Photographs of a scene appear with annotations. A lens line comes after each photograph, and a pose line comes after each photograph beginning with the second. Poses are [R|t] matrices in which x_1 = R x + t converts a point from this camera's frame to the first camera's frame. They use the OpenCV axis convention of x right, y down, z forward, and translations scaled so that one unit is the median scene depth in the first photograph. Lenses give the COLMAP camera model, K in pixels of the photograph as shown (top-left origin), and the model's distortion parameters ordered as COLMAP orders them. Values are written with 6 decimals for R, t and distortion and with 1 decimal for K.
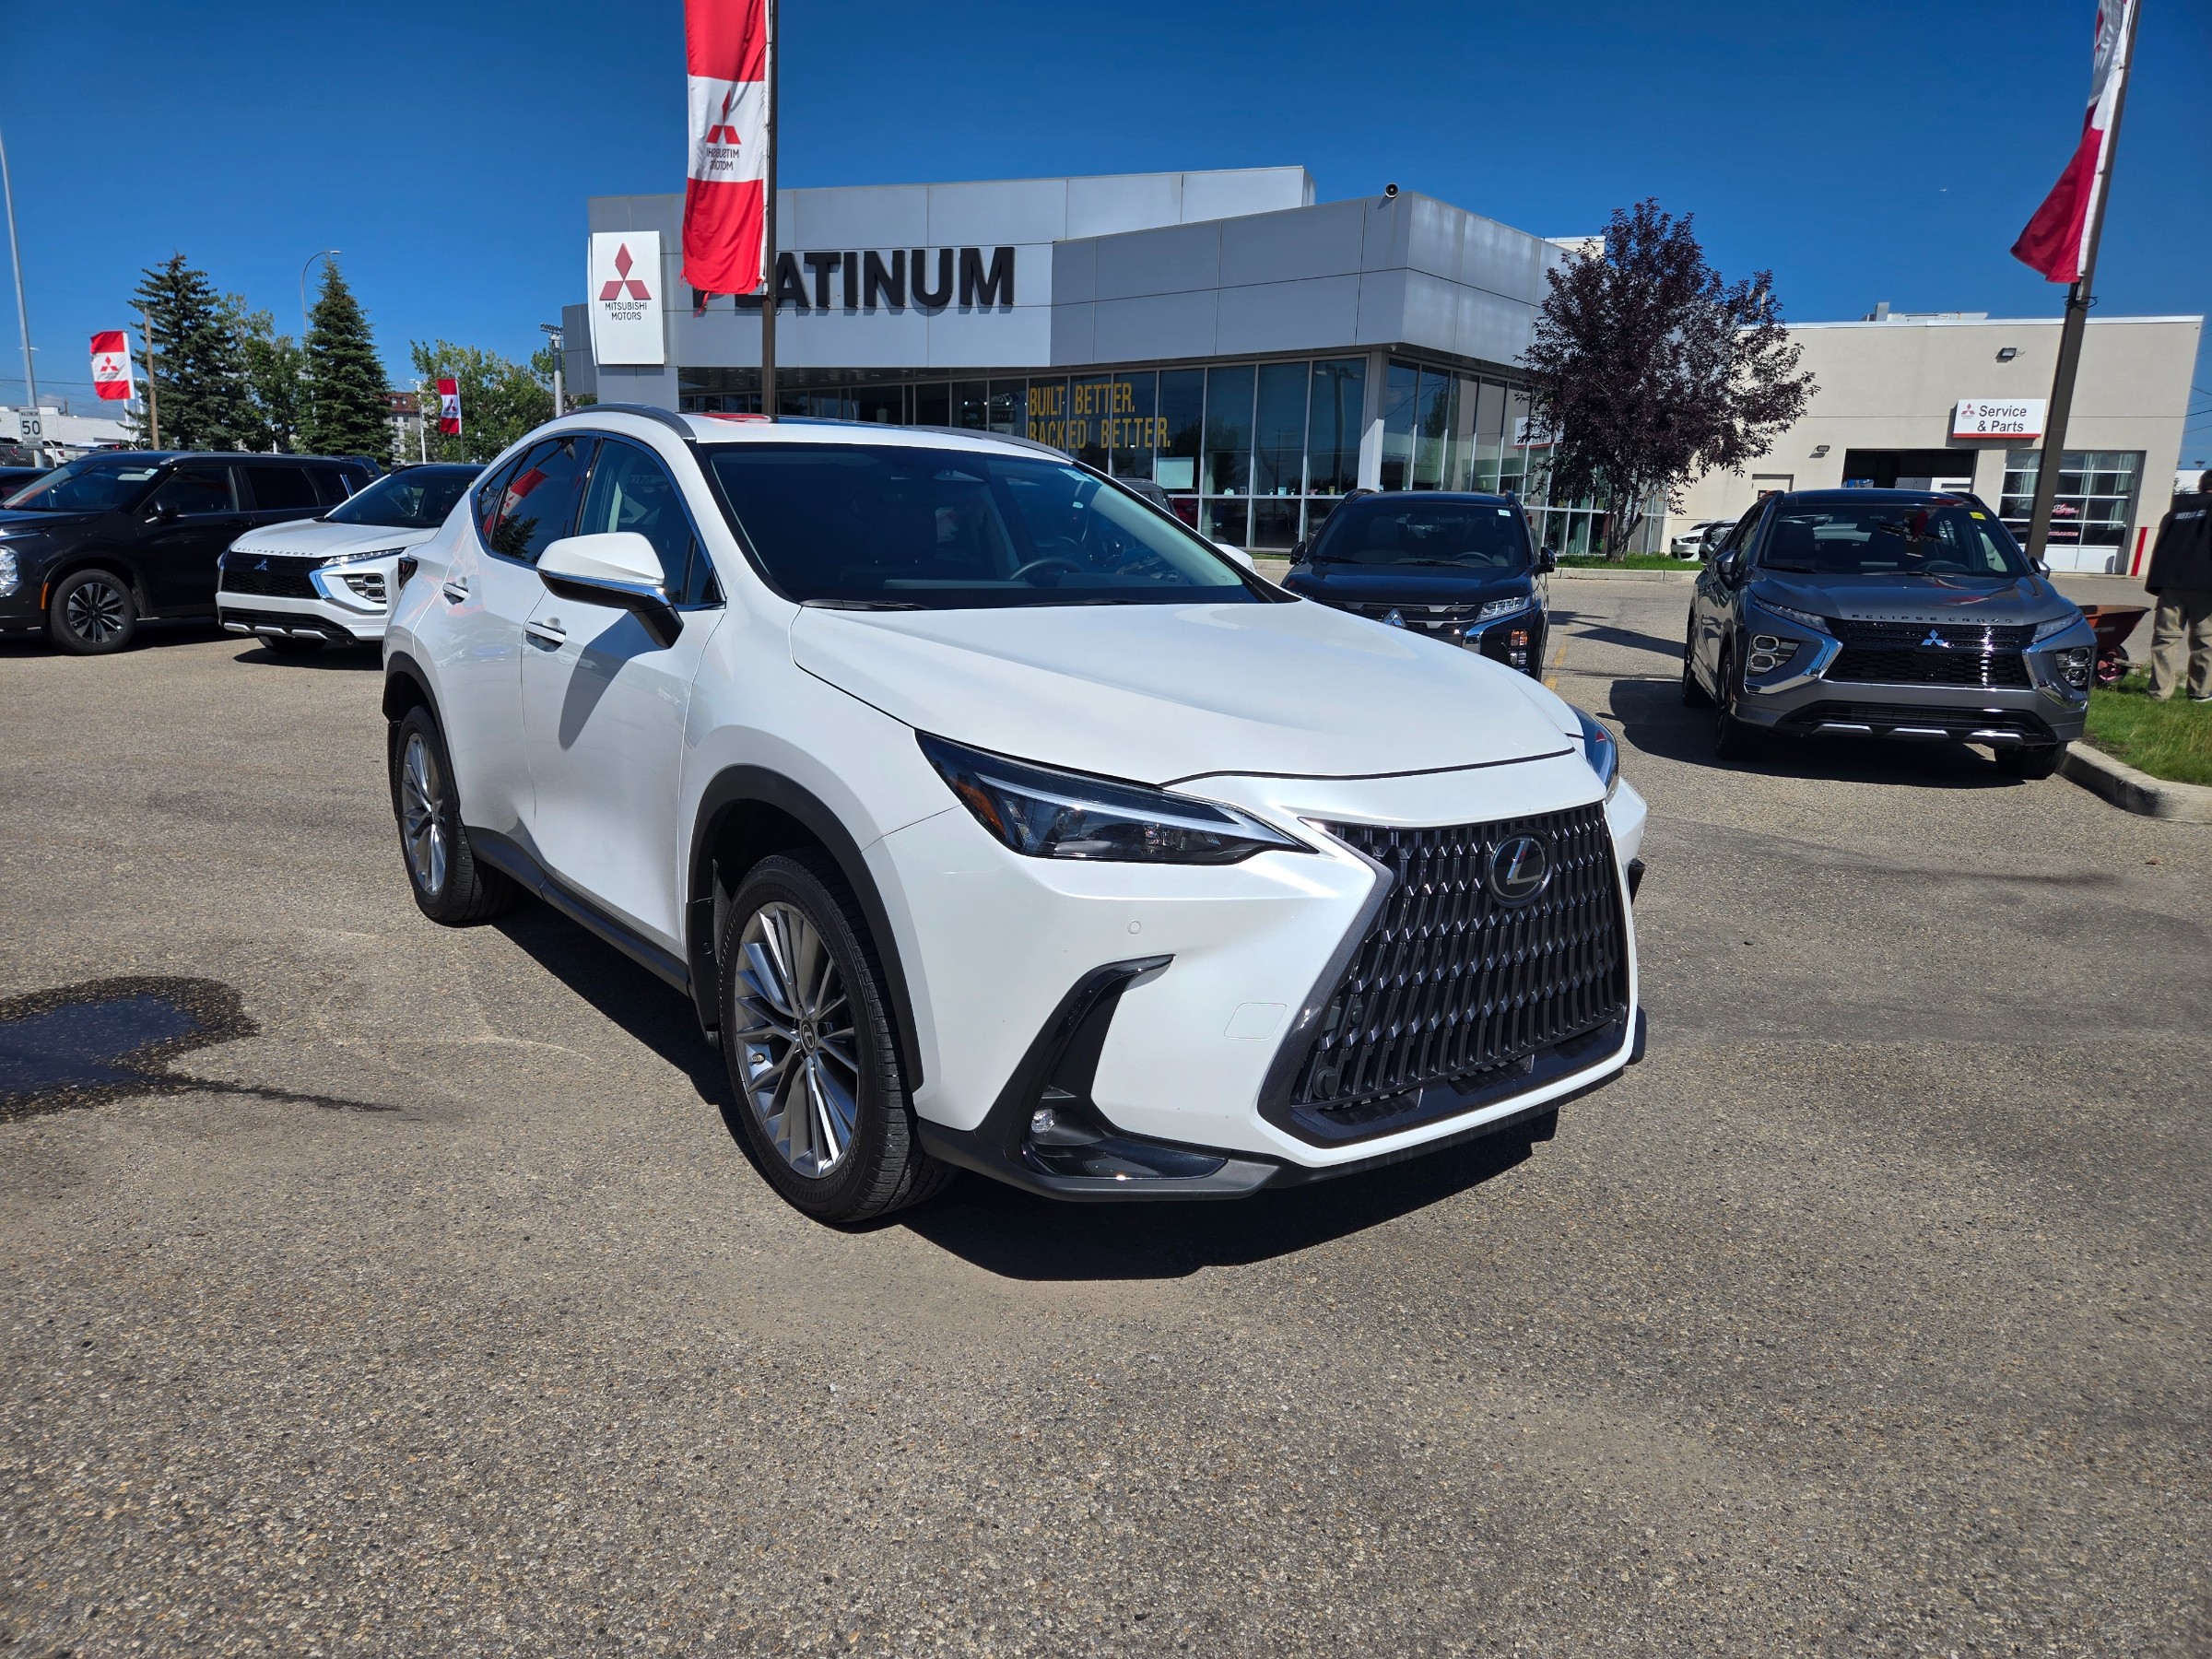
lens RADIAL K [[1499.2, 0, 1106.0], [0, 1499.2, 829.5], [0, 0, 1]] dist [0.075944, -0.069661]
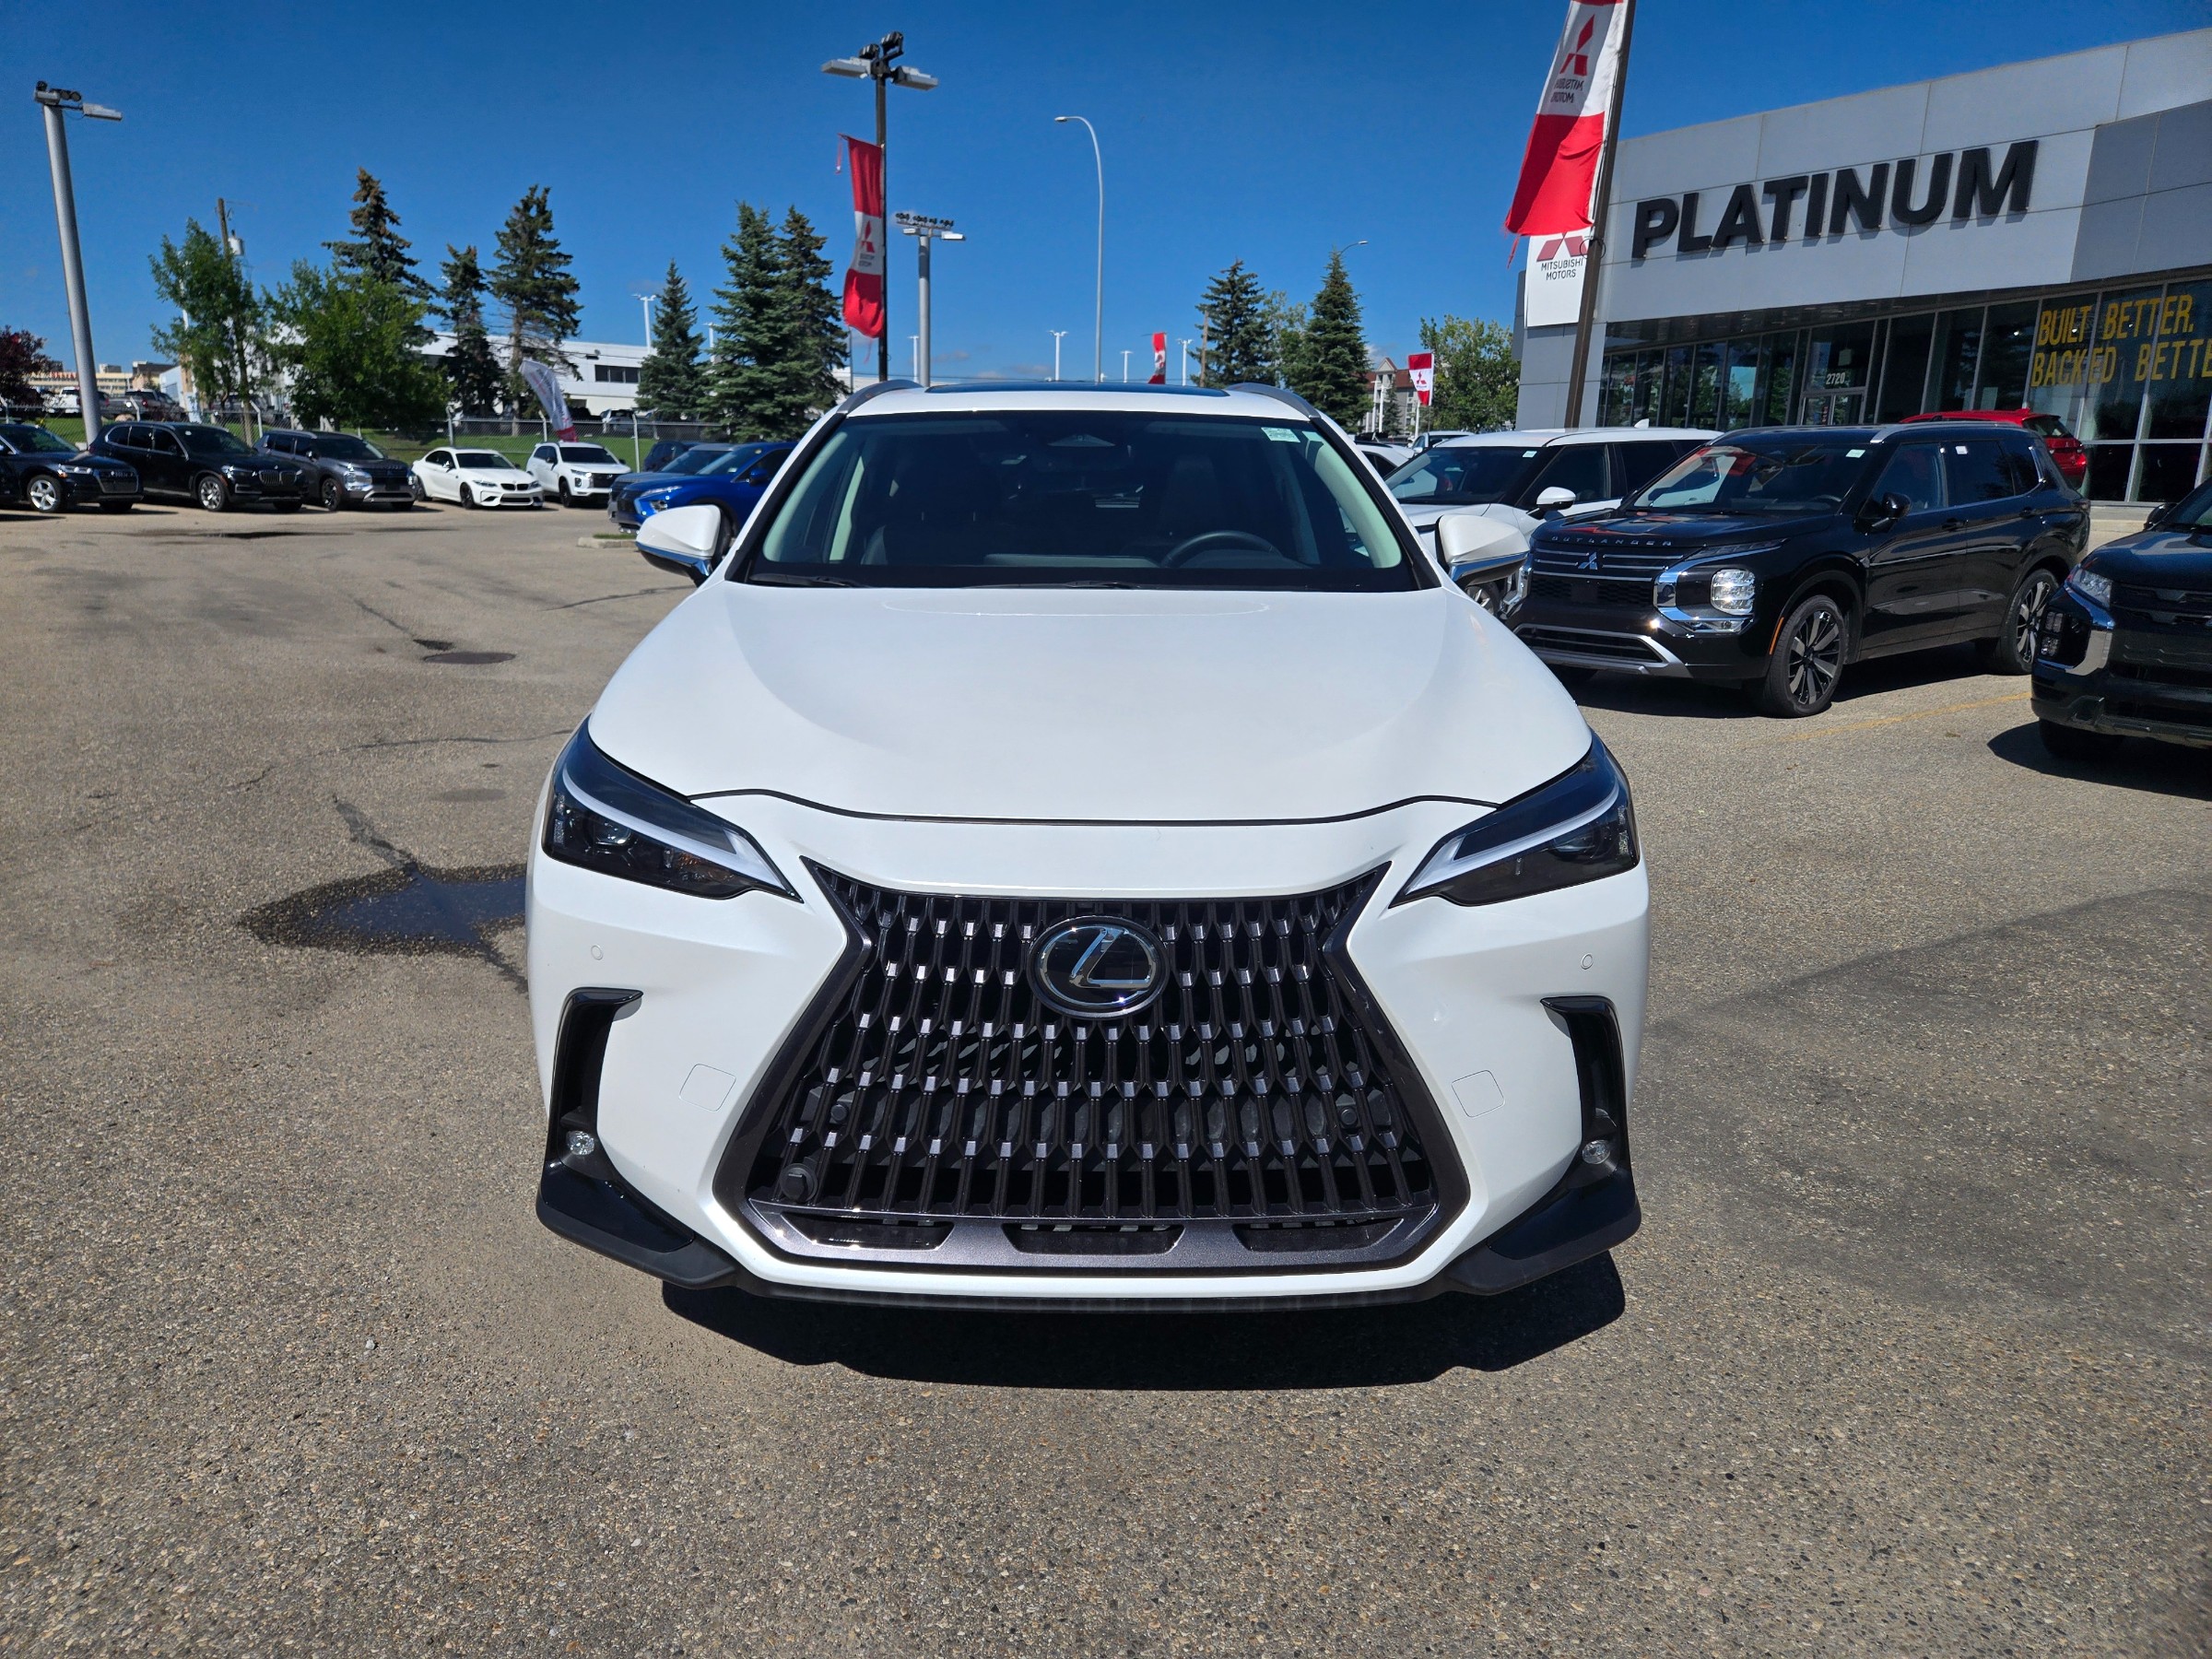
lens RADIAL K [[1501.1, 0, 1065.9], [0, 1501.1, 823.1], [0, 0, 1]] dist [0.069424, -0.065339]
pose [[0.786993, 0.124370, -0.604297, 0.068427], [-0.113284, 0.991948, 0.056620, -0.008230], [0.606473, 0.023898, 0.794745, 0.040778]]
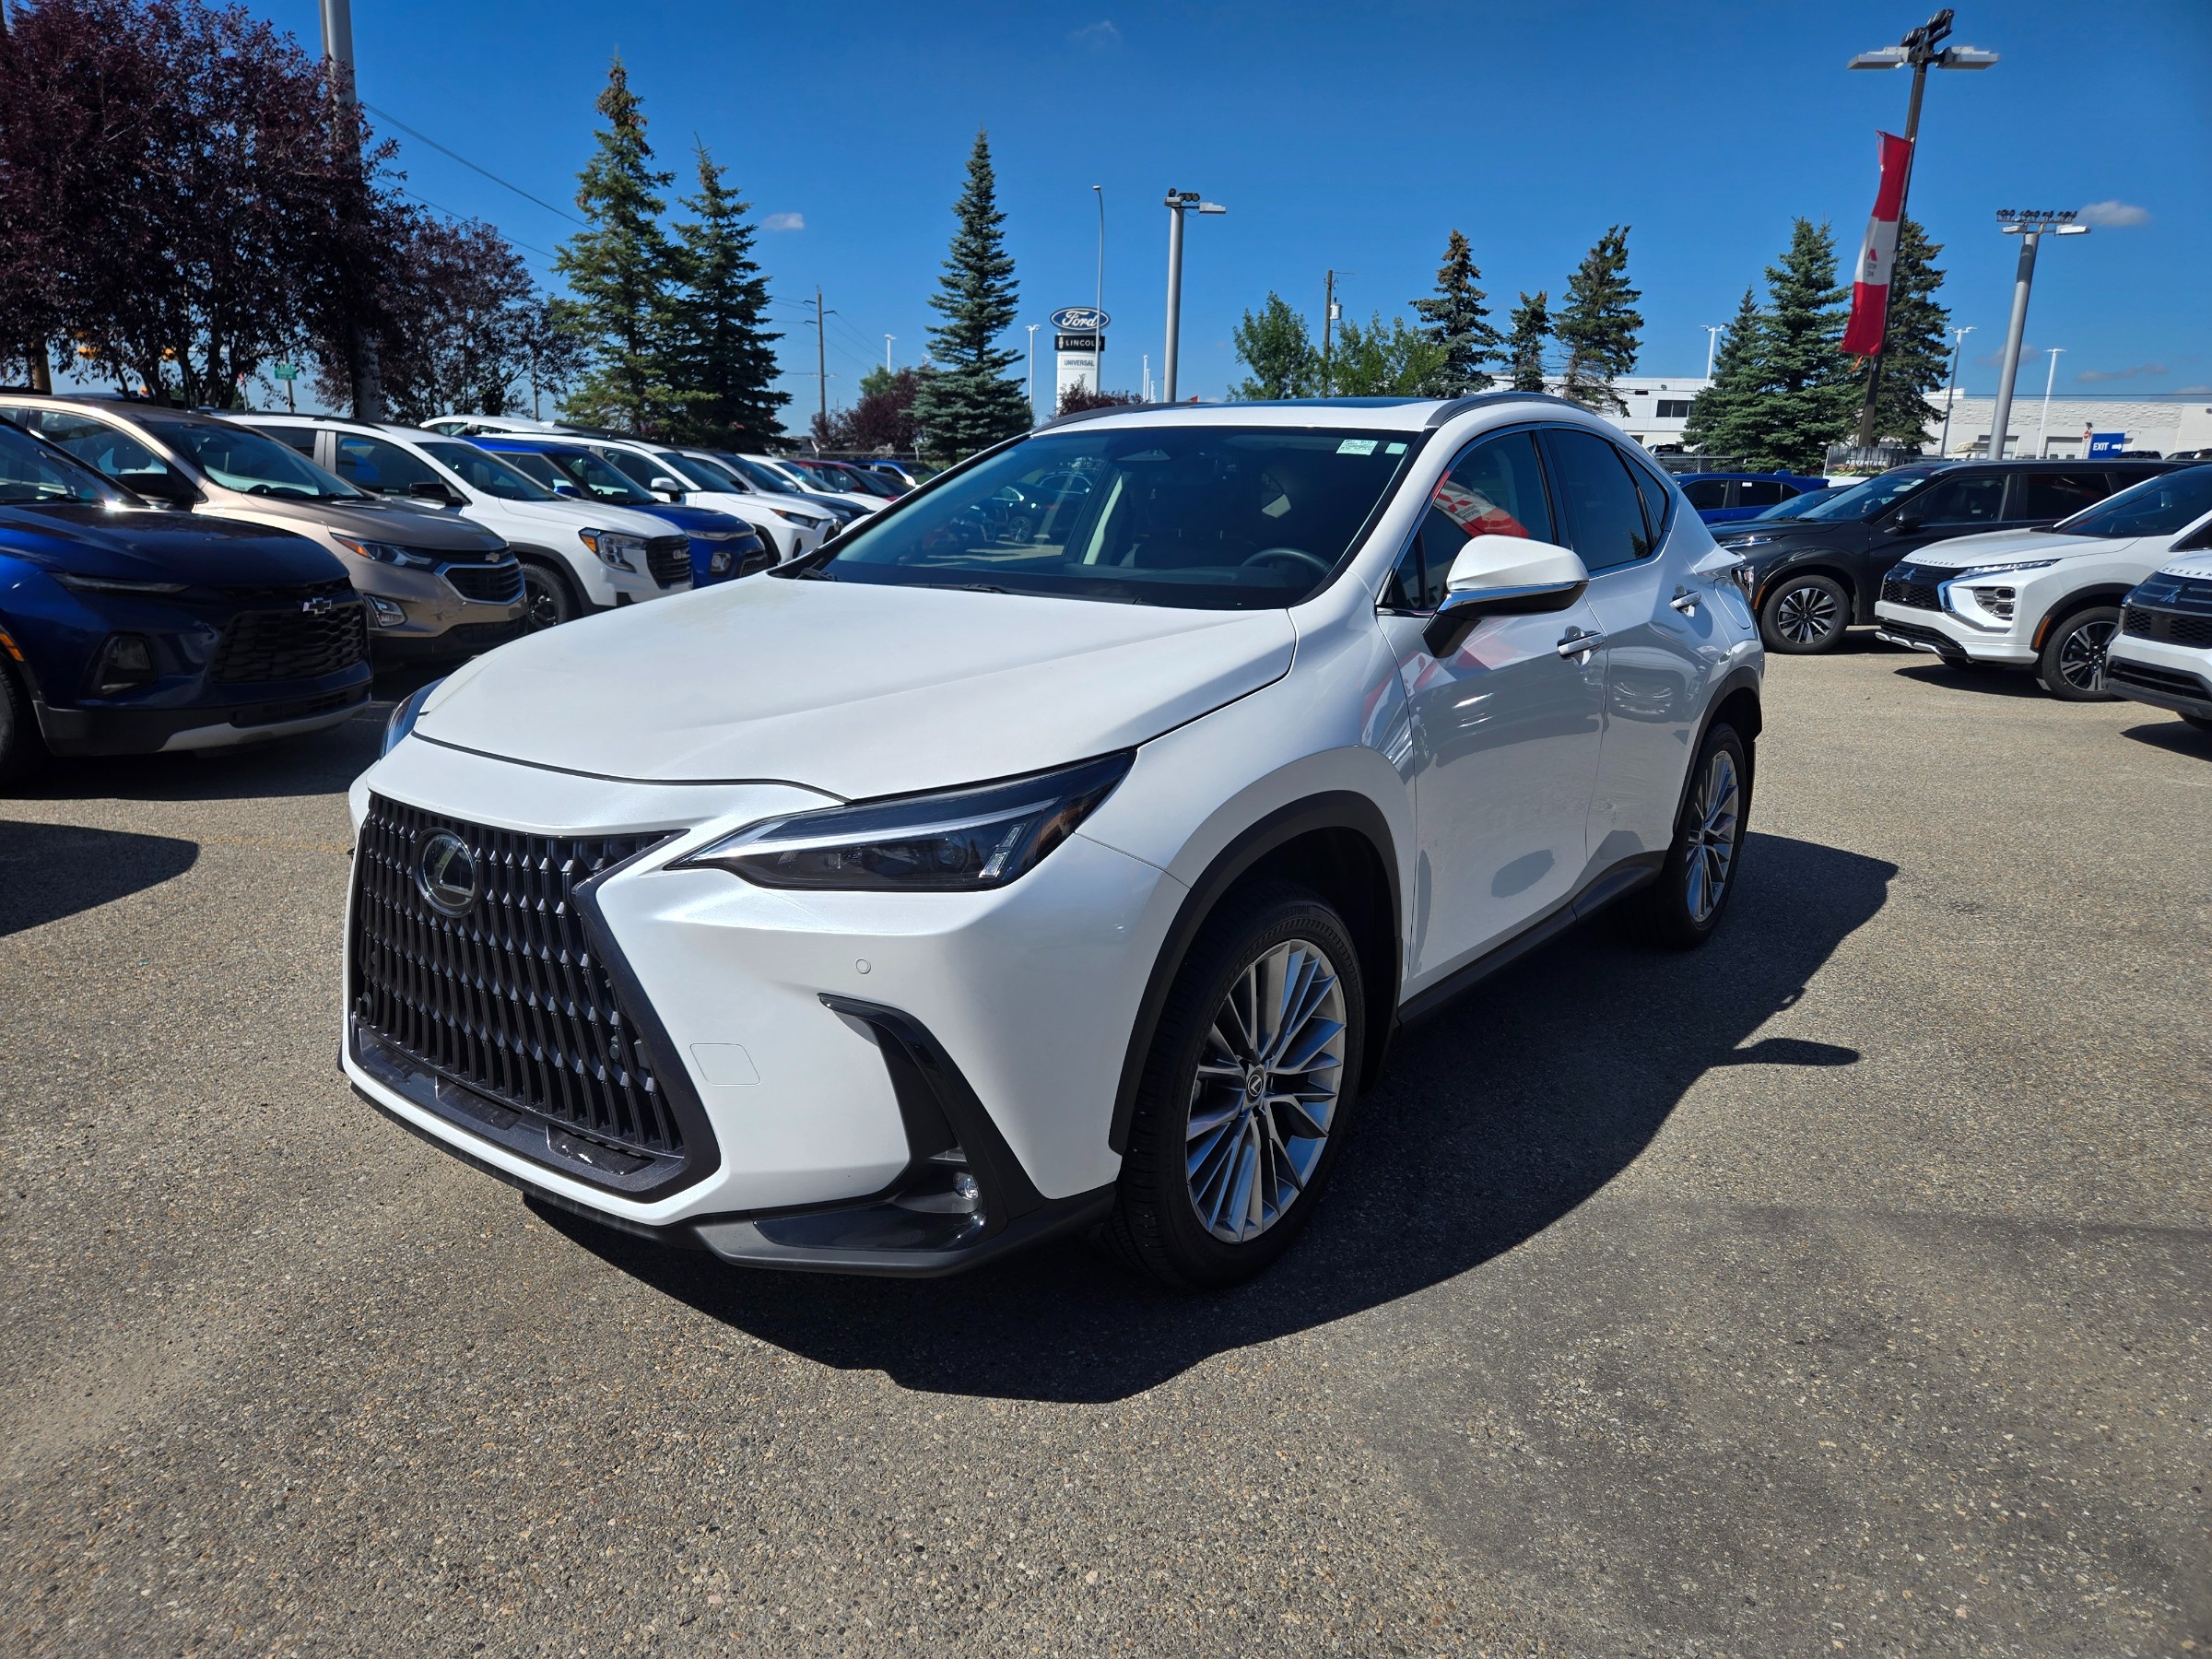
lens RADIAL K [[1501.1, 0, 1065.9], [0, 1501.1, 823.1], [0, 0, 1]] dist [0.069424, -0.065339]
pose [[0.216945, 0.188490, -0.957813, 0.116255], [-0.205089, 0.968083, 0.144059, -0.019625], [0.954397, 0.165184, 0.248678, 0.106844]]
